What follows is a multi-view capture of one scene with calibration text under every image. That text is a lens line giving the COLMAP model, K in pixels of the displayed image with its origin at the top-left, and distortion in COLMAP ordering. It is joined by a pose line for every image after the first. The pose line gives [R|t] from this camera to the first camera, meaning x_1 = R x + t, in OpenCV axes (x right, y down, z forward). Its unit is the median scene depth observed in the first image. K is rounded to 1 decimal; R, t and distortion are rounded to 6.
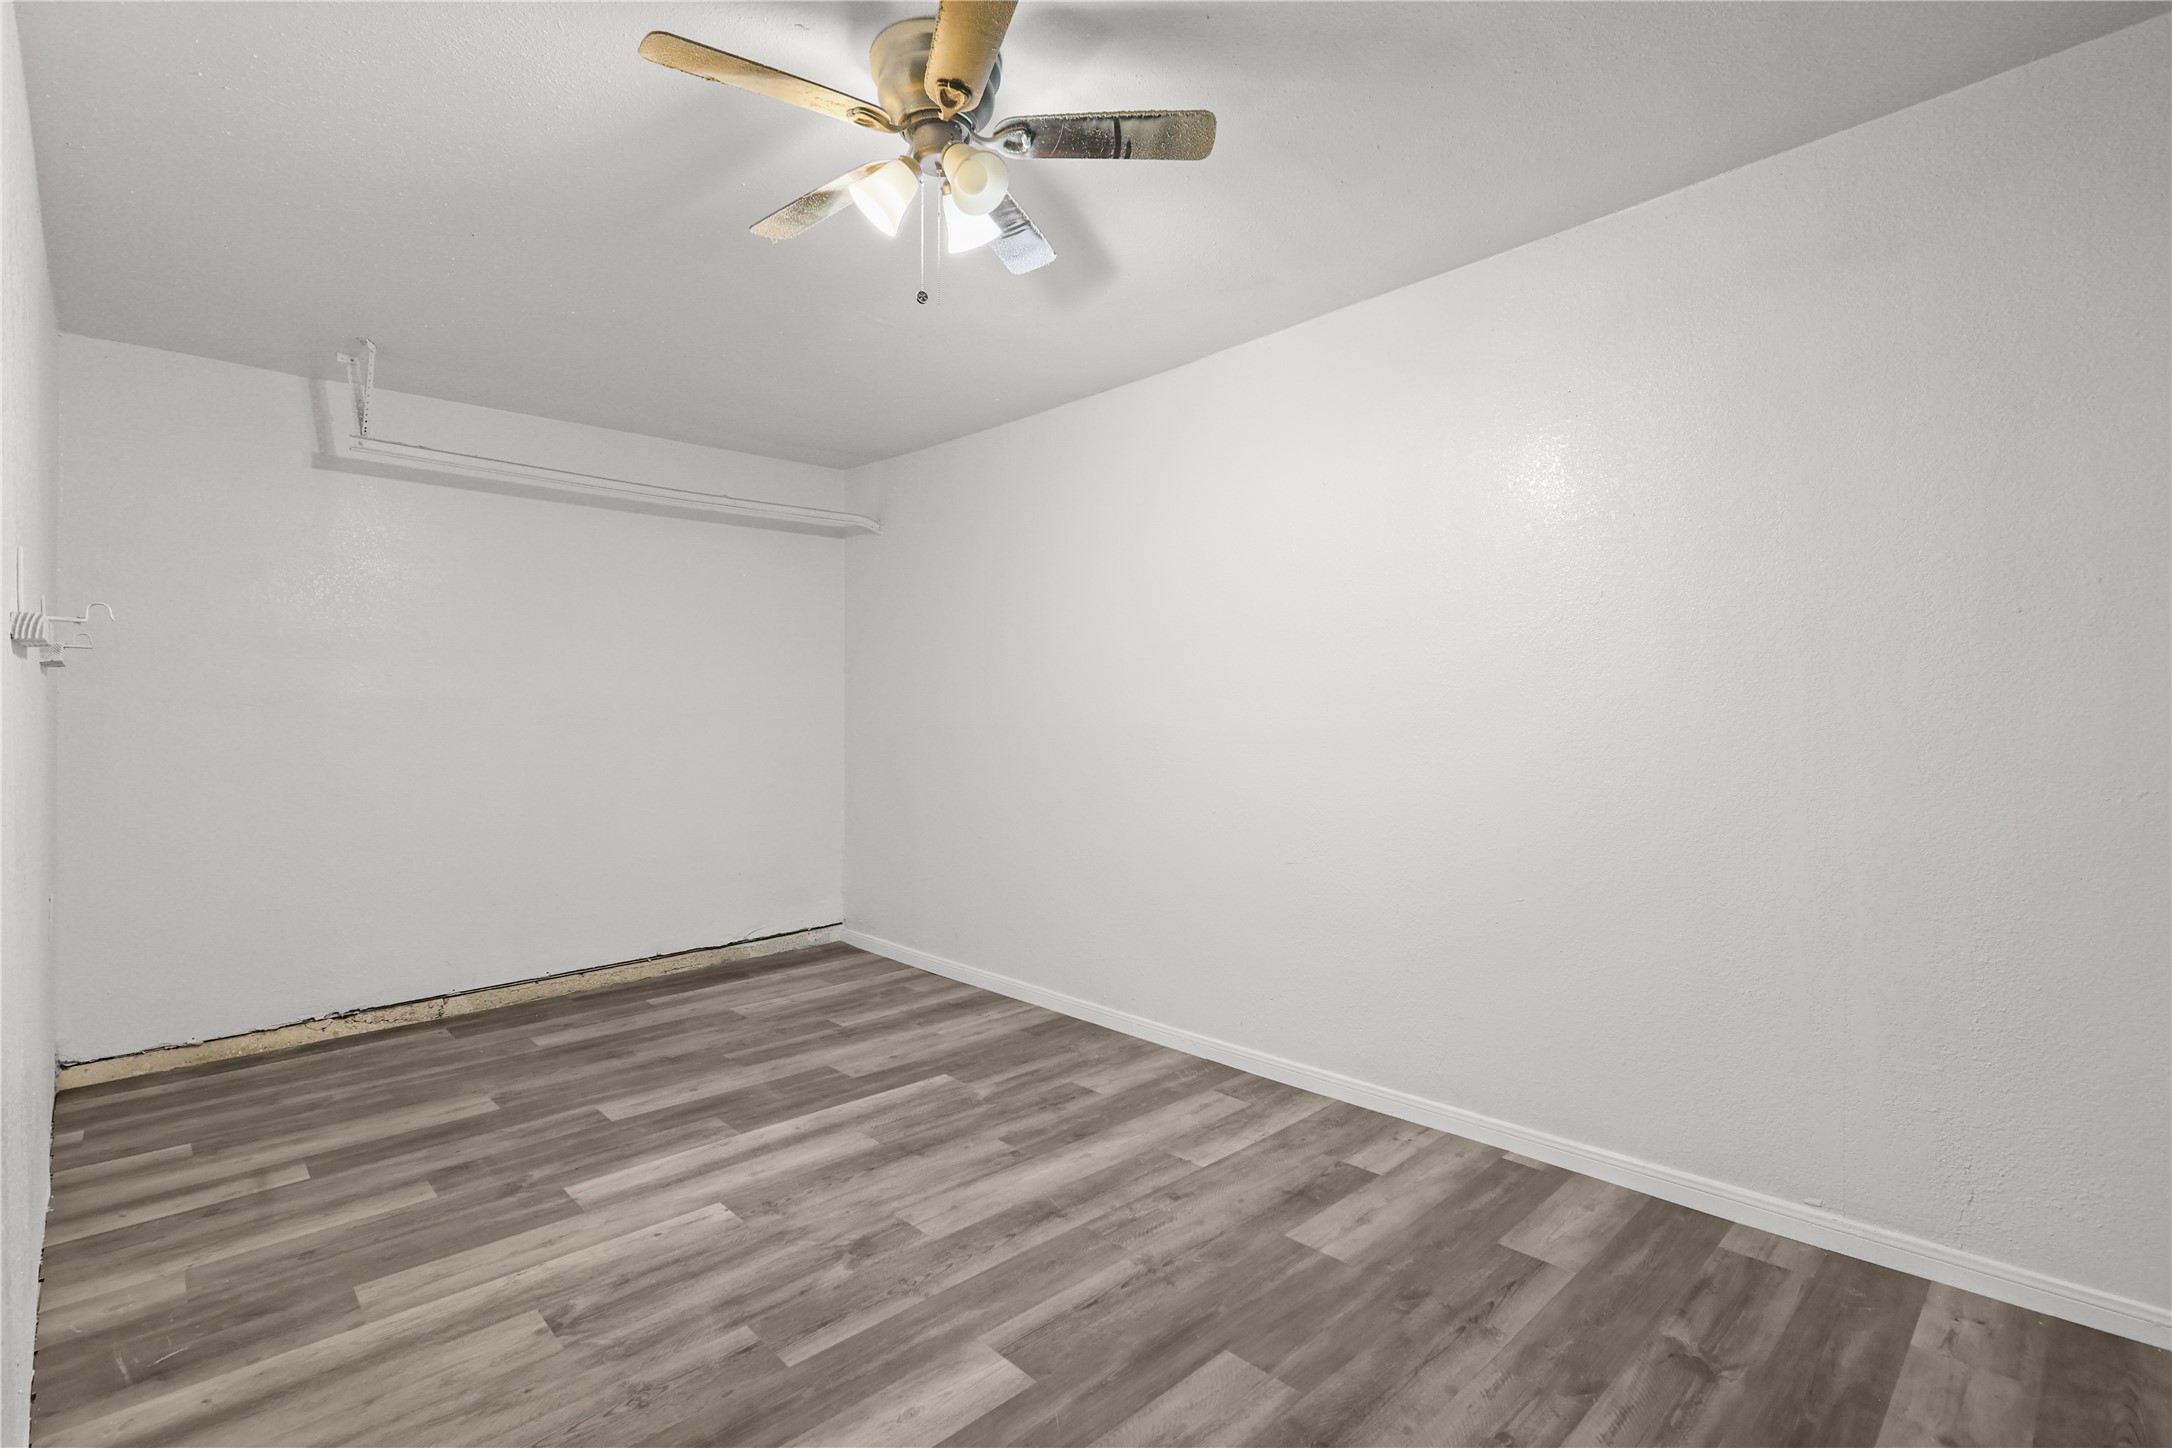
lens RADIAL K [[1013.7, 0, 1088.7], [0, 1013.7, 717.3], [0, 0, 1]] dist [-0.002676, -0.000030]
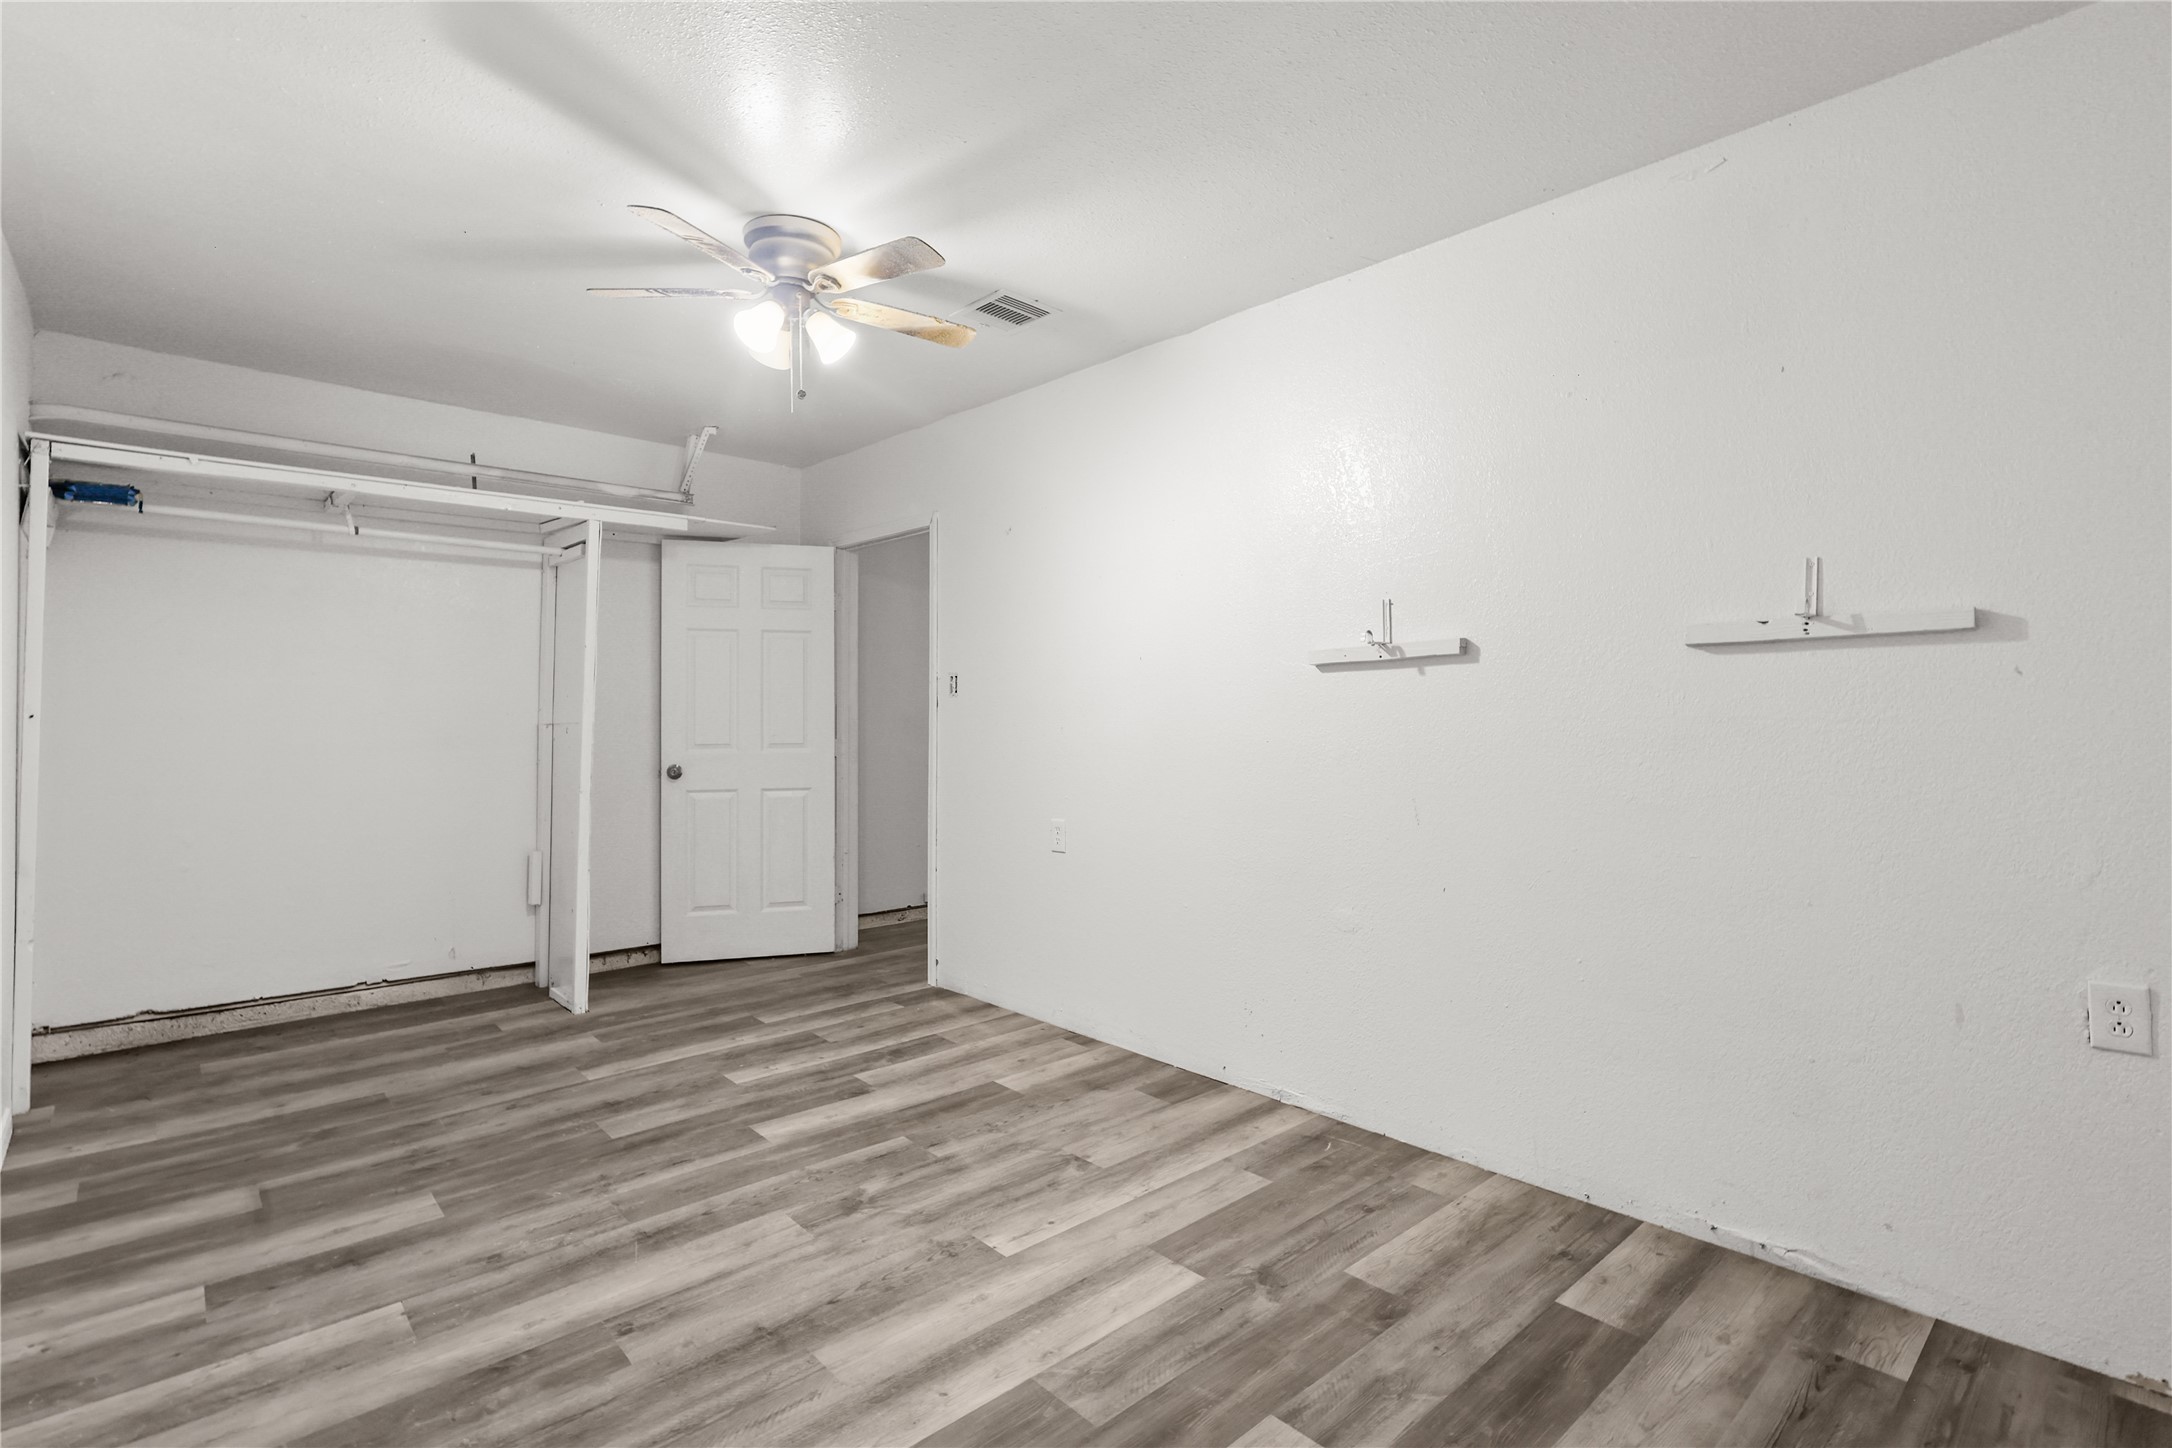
lens RADIAL K [[1013.7, 0, 1082.7], [0, 1013.7, 717.6], [0, 0, 1]] dist [-0.002676, -0.000030]
pose [[-0.999527, 0.008622, 0.029519, -0.494212], [0.008692, 0.999960, 0.002263, 0.006360], [-0.029498, 0.002518, -0.999562, 2.017137]]
